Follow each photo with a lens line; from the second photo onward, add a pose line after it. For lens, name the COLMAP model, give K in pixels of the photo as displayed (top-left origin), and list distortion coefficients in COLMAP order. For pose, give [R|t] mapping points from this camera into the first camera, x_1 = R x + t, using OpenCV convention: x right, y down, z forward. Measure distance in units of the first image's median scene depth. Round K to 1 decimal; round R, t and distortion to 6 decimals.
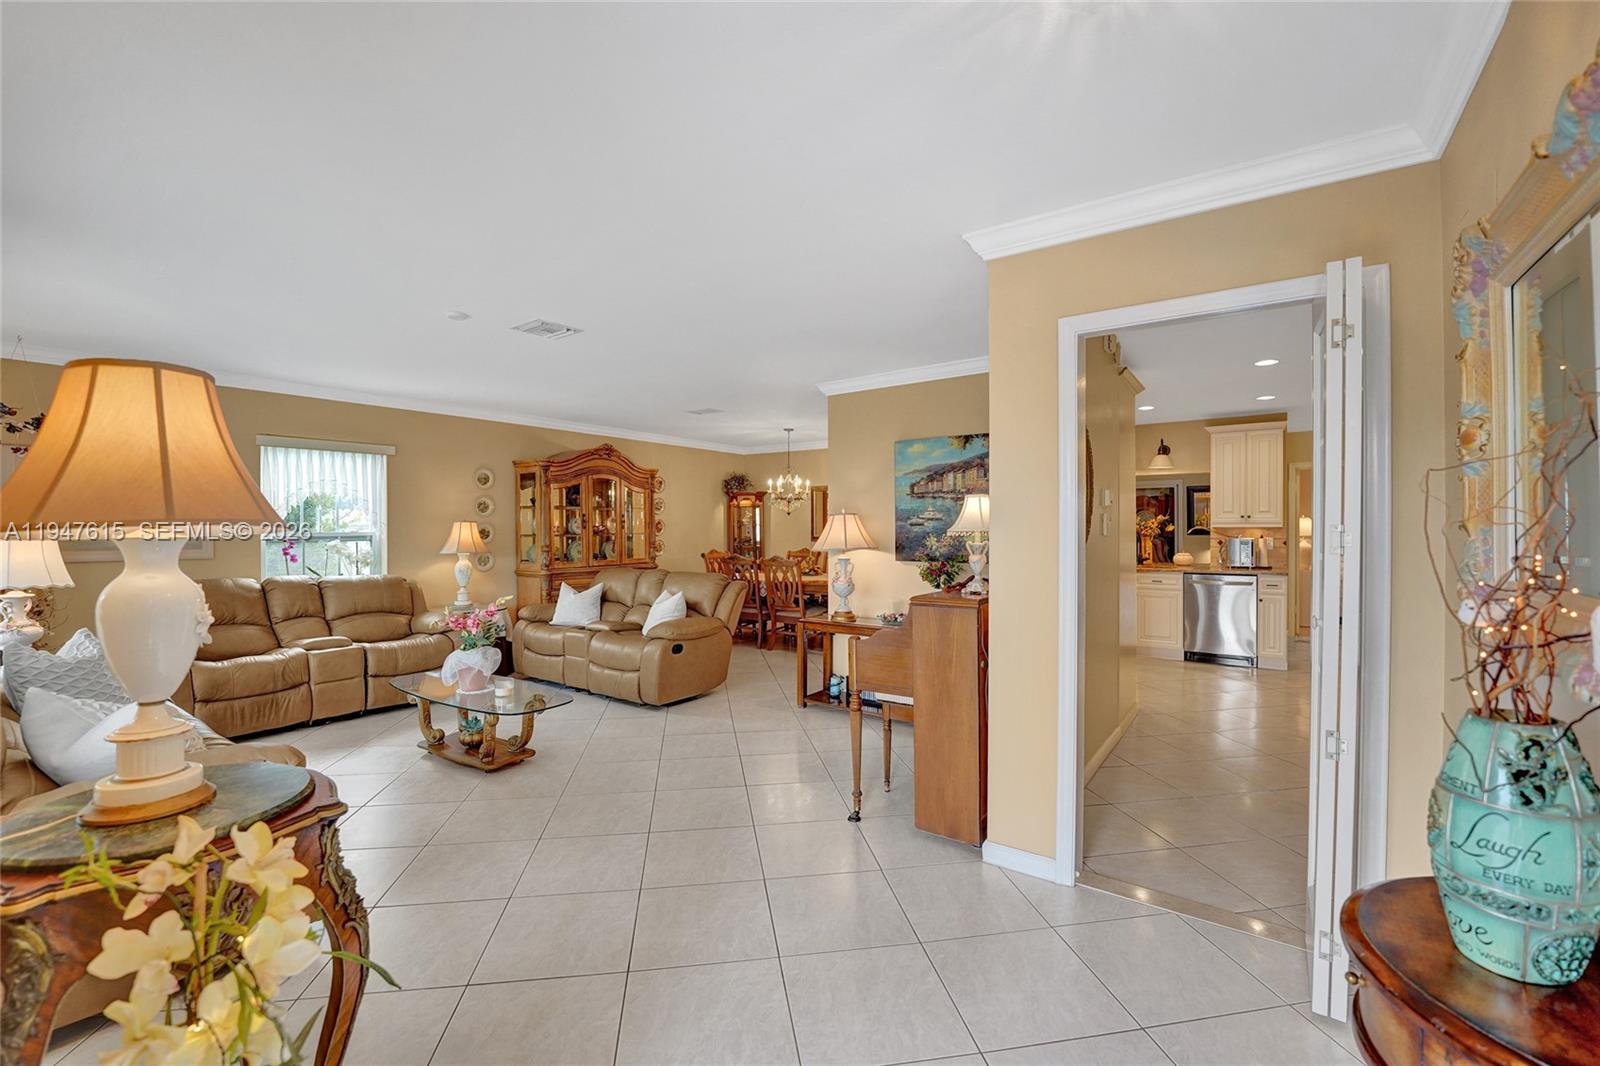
lens RADIAL K [[666.2, 0, 800.5], [0, 666.2, 529.9], [0, 0, 1]] dist [-0.021767, 0.000441]
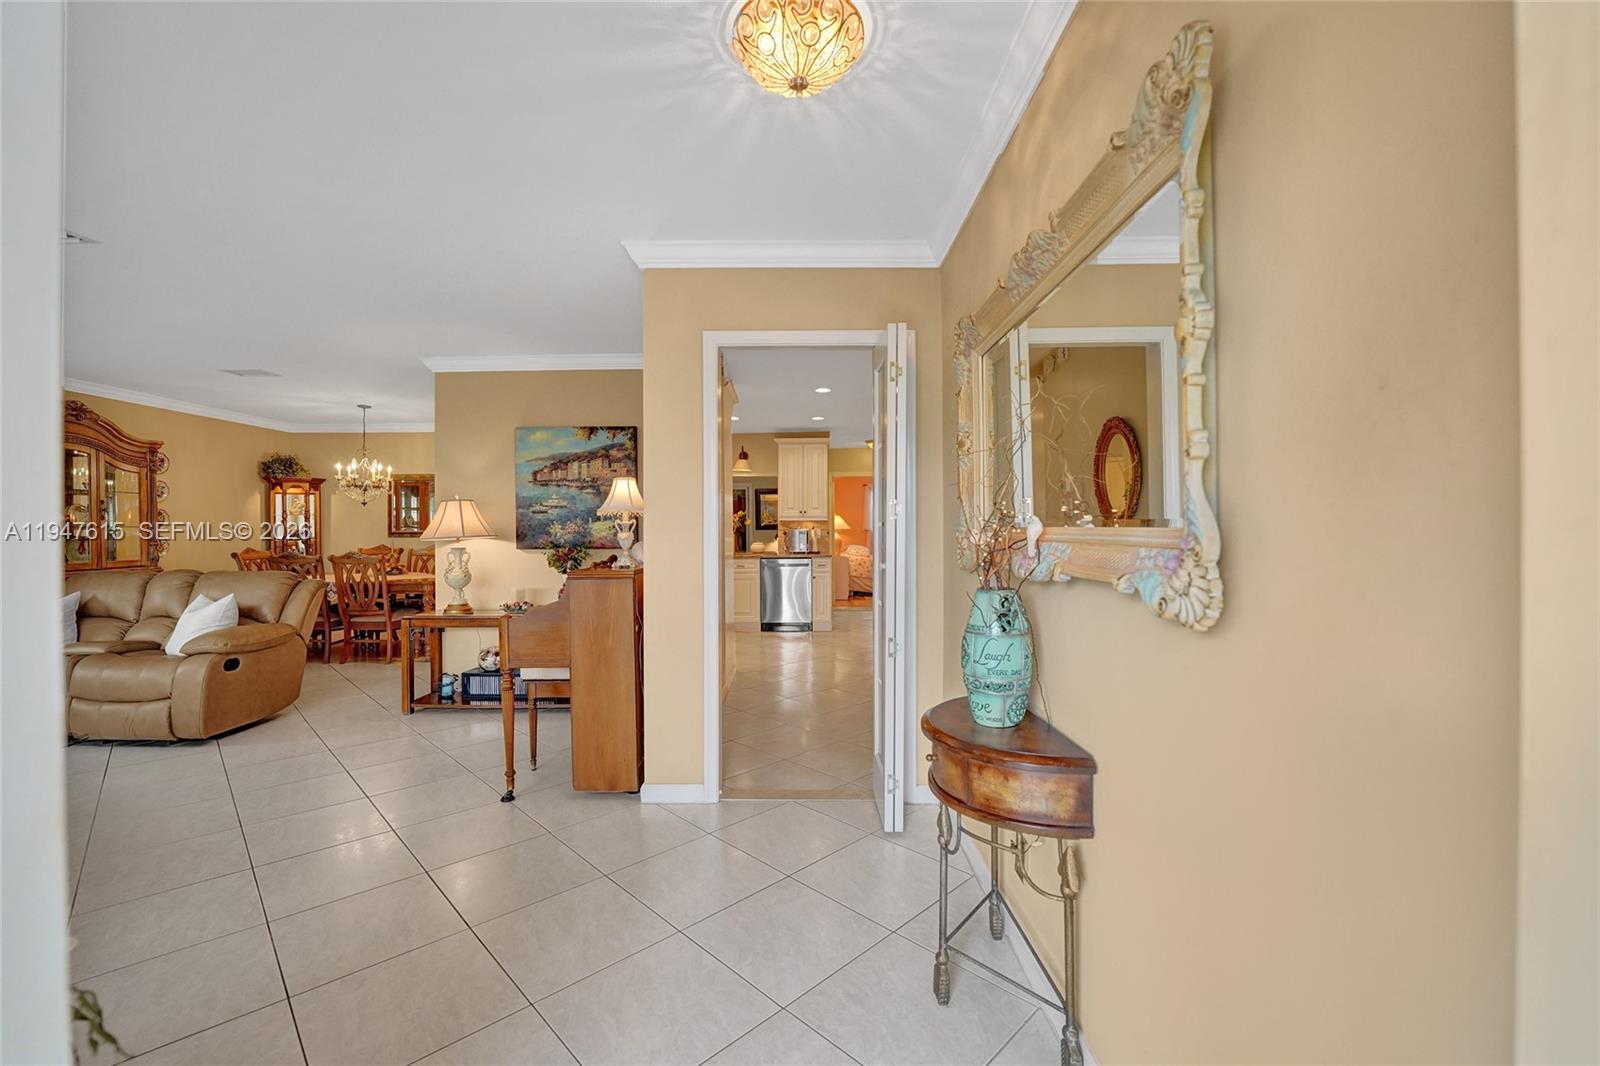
lens RADIAL K [[666.9, 0, 806.7], [0, 666.9, 530.2], [0, 0, 1]] dist [-0.028944, 0.000145]
pose [[0.810011, -0.002866, 0.586407, -0.075204], [0.005360, 0.999982, -0.002517, 0.020902], [-0.586390, 0.005182, 0.810013, -0.036919]]
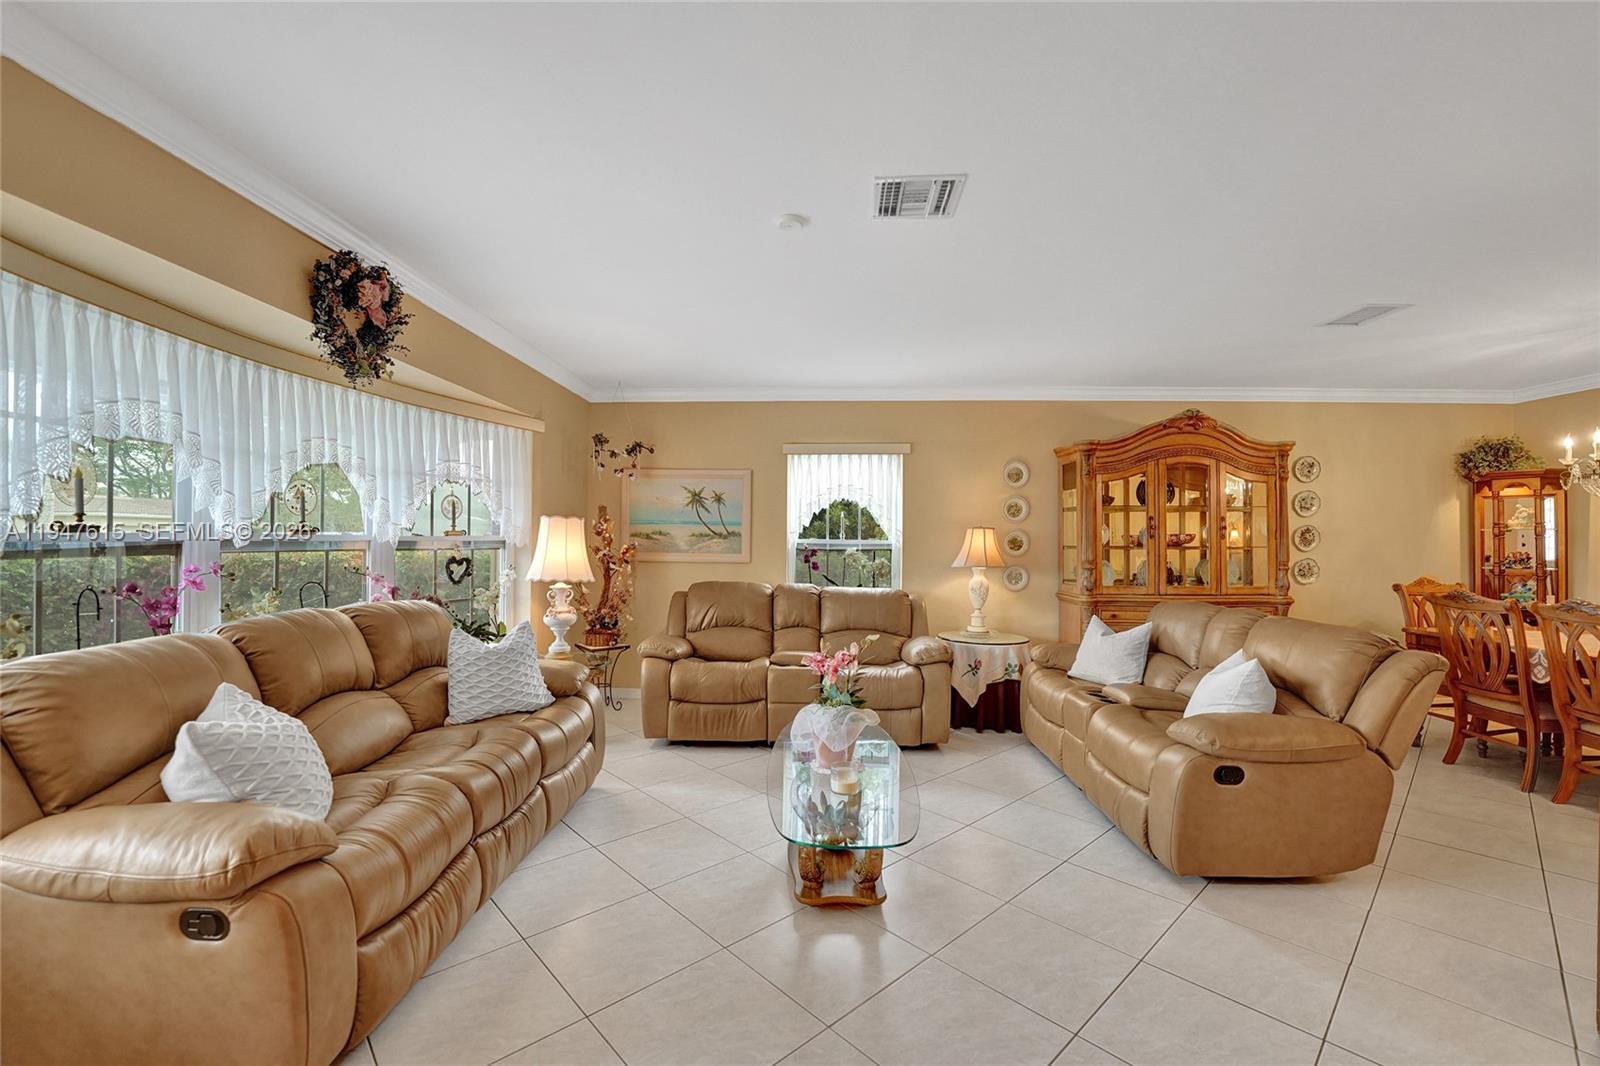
lens RADIAL K [[658.5, 0, 796.9], [0, 658.5, 538.5], [0, 0, 1]] dist [-0.022104, 0.000213]
pose [[0.558246, 0.002412, -0.829672, 0.034540], [-0.011366, 0.999924, -0.004741, 0.007323], [0.829598, 0.012077, 0.558231, 0.412171]]
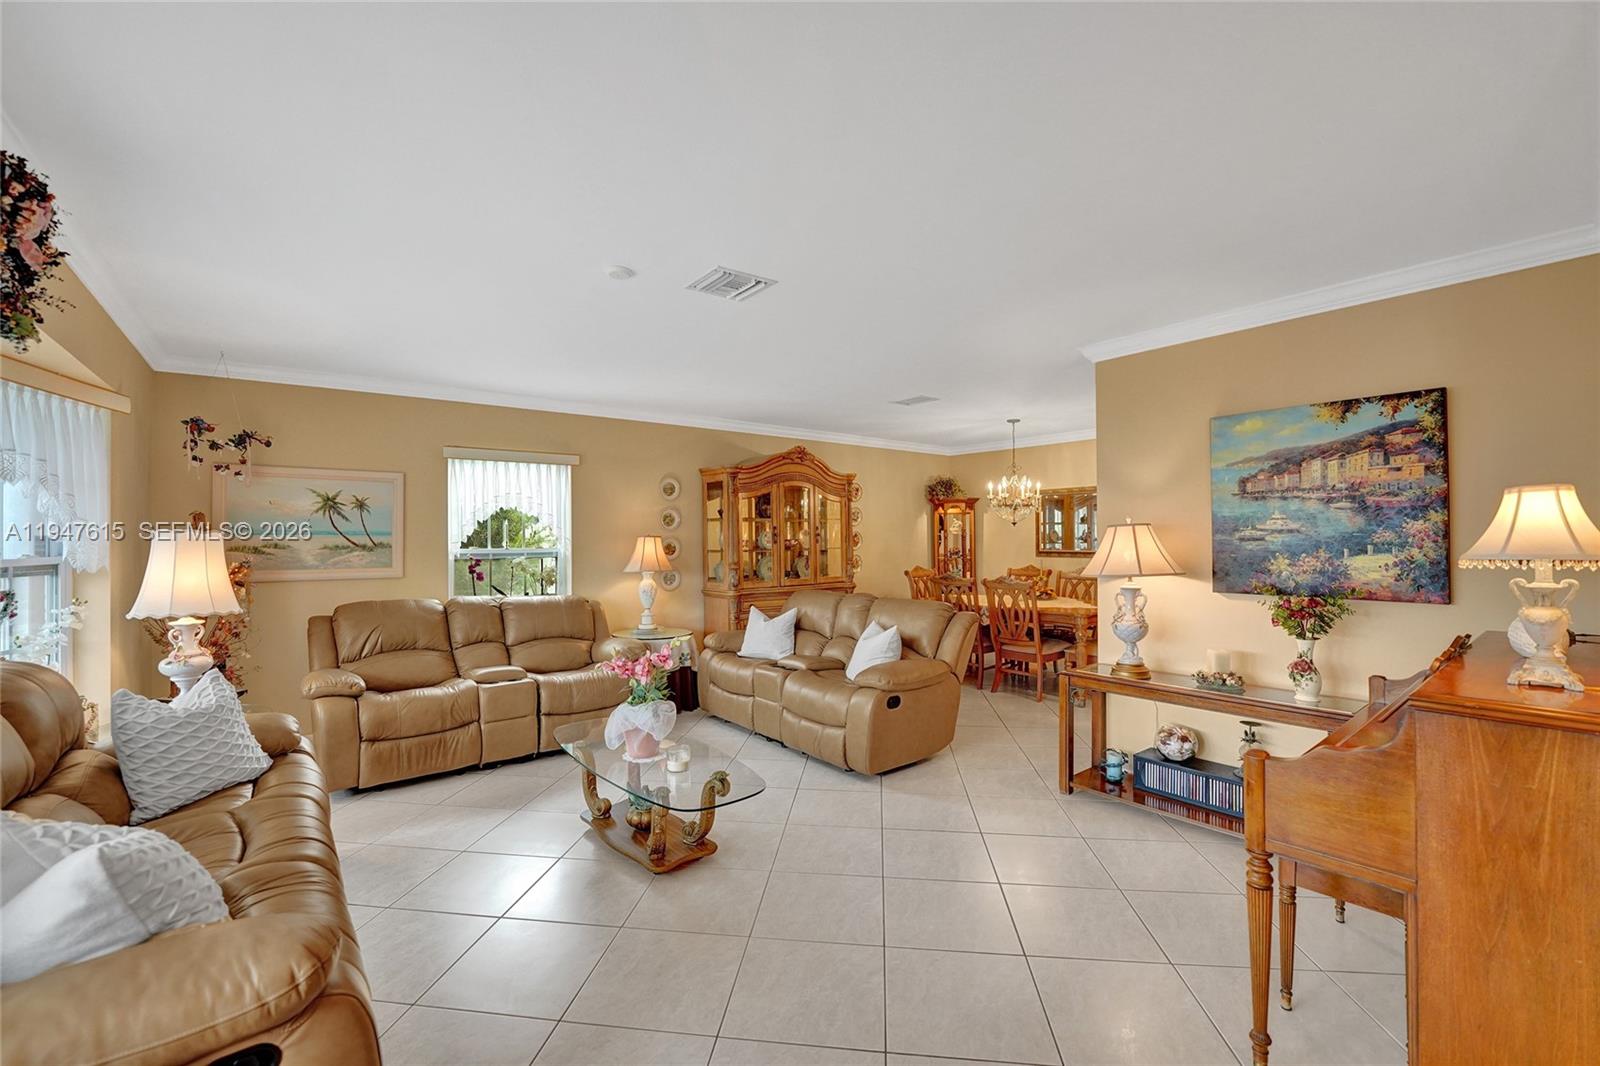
lens RADIAL K [[658.5, 0, 796.9], [0, 658.5, 538.5], [0, 0, 1]] dist [-0.022104, 0.000213]
pose [[0.961990, -0.003781, -0.273060, -0.076284], [0.003397, 0.999992, -0.001878, -0.007979], [0.273065, 0.000879, 0.961995, 0.216112]]
